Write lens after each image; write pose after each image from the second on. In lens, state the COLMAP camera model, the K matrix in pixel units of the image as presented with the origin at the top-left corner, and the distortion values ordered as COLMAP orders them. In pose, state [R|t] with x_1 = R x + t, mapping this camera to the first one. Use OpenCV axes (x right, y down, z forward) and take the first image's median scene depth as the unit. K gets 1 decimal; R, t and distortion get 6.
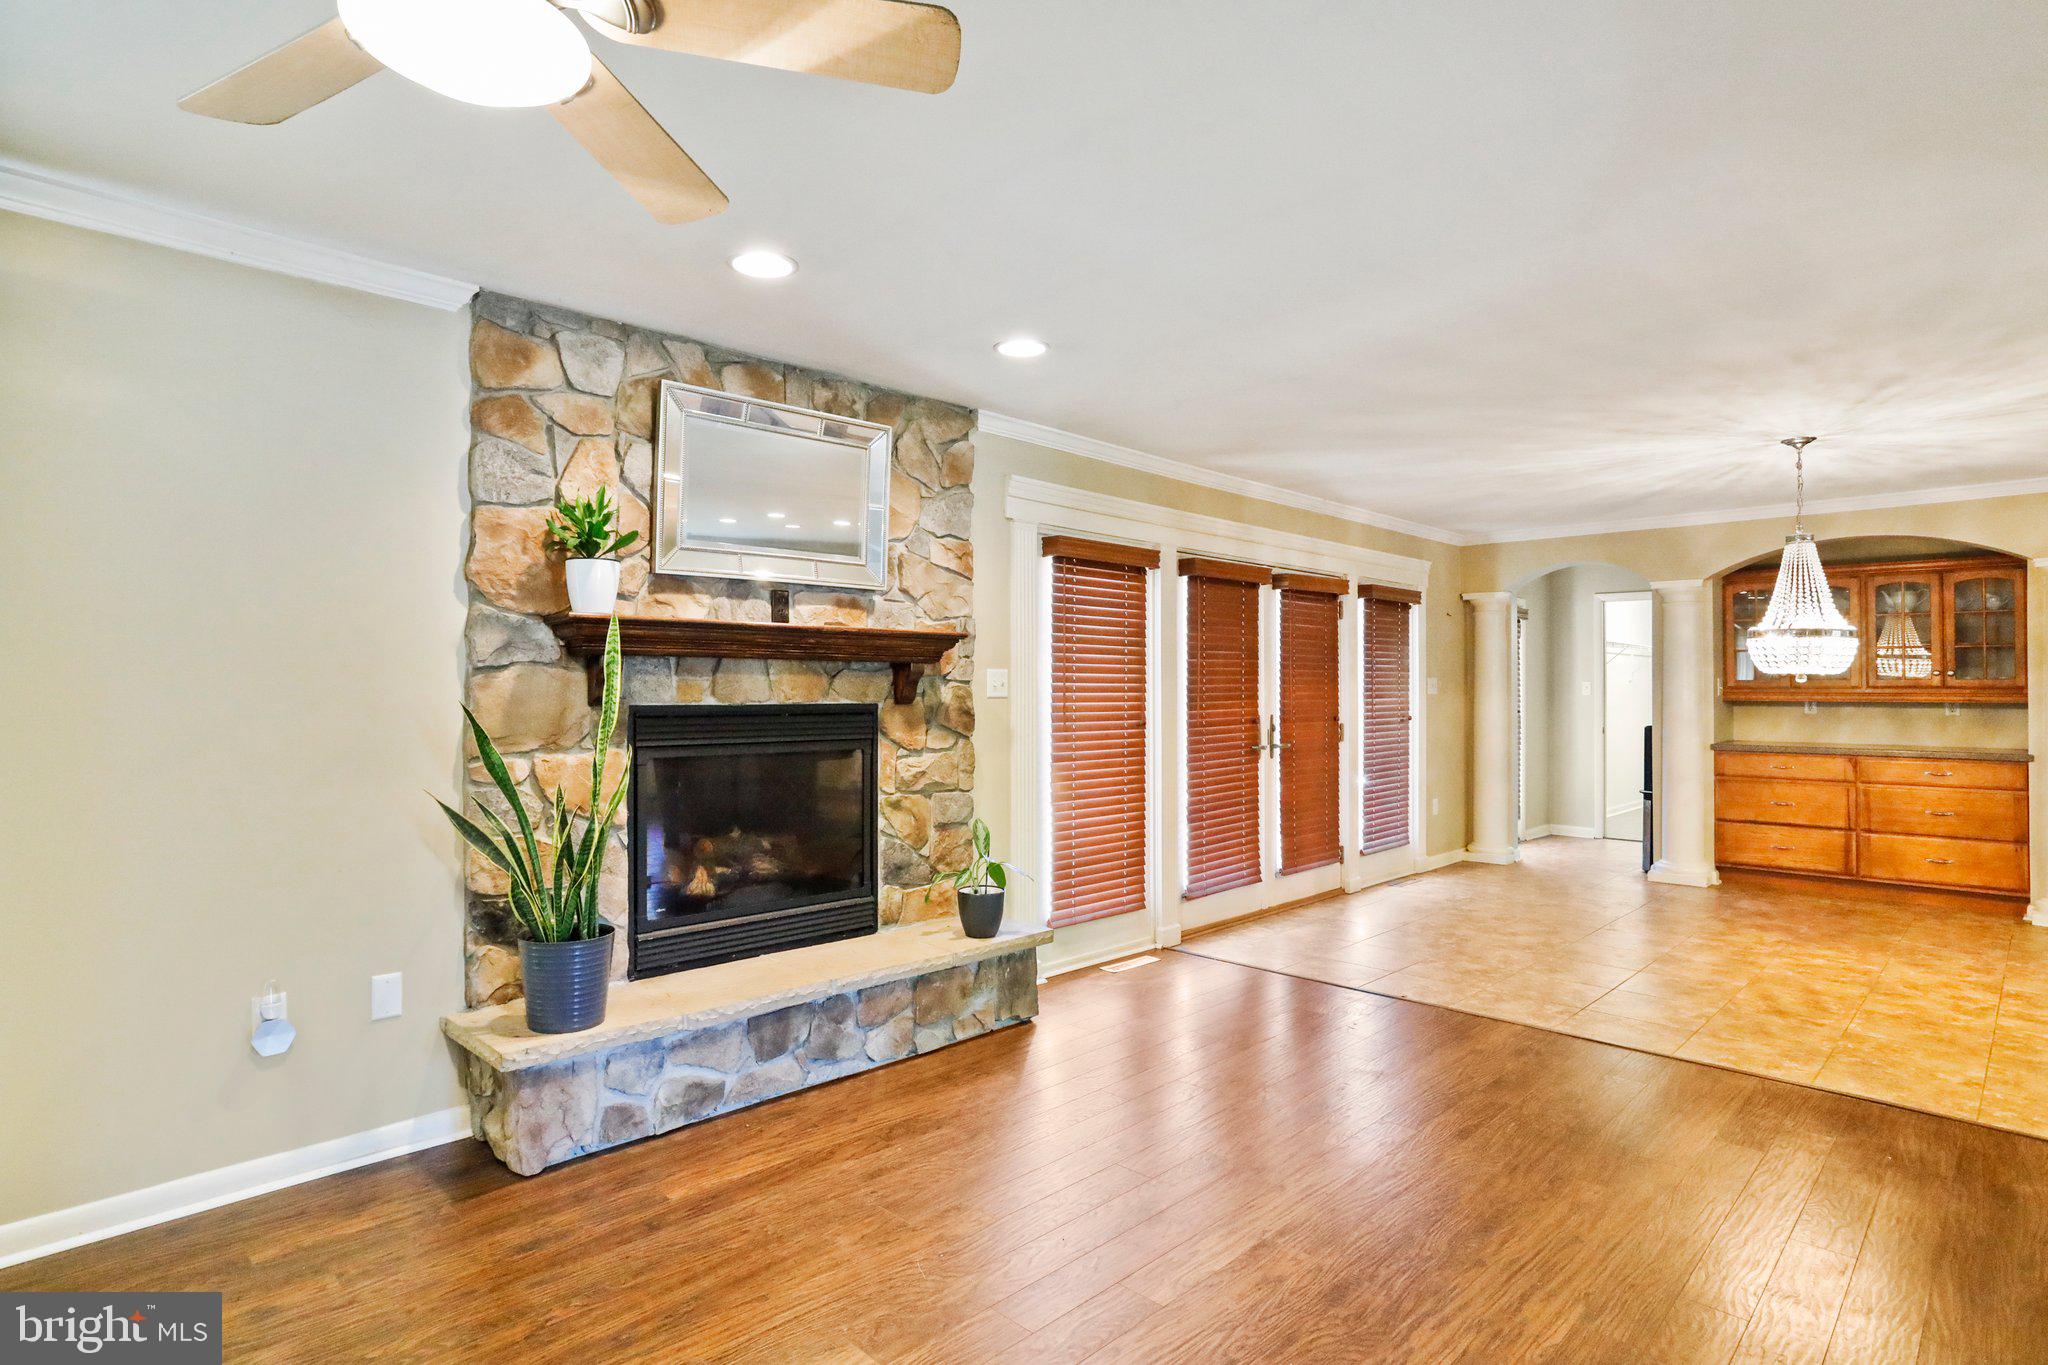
lens RADIAL K [[1055.5, 0, 1019.4], [0, 1055.5, 661.4], [0, 0, 1]] dist [-0.062845, 0.033608]
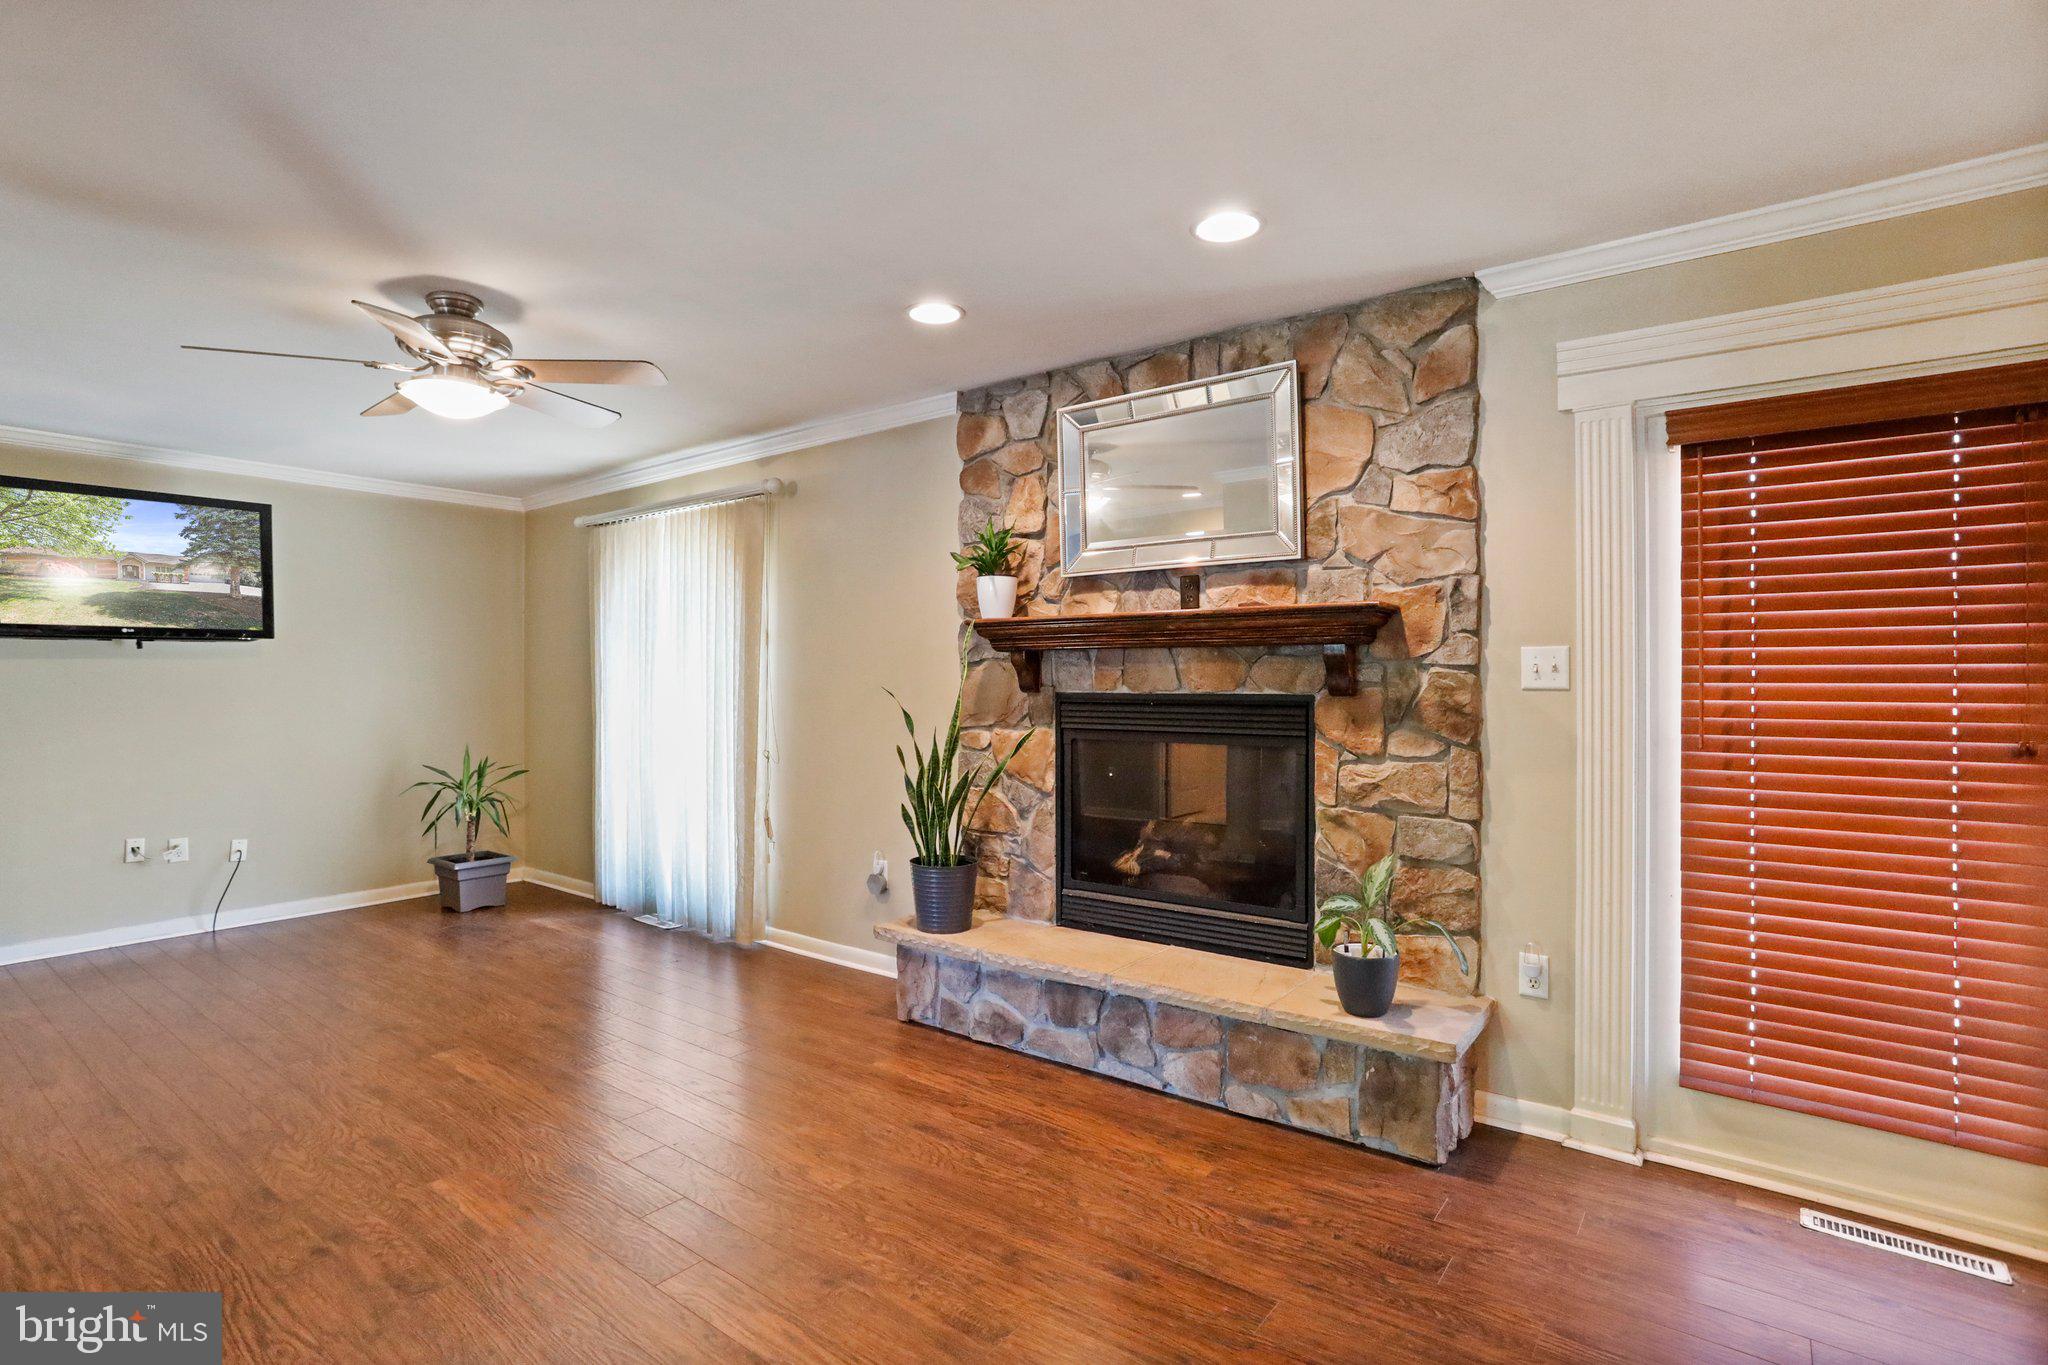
lens RADIAL K [[999.5, 0, 1014.4], [0, 999.5, 675.1], [0, 0, 1]] dist [-0.051069, 0.024987]
pose [[0.134506, -0.008348, -0.990878, 0.554380], [0.025579, 0.999661, -0.004950, 0.020190], [0.990583, -0.024680, 0.134674, 0.601092]]
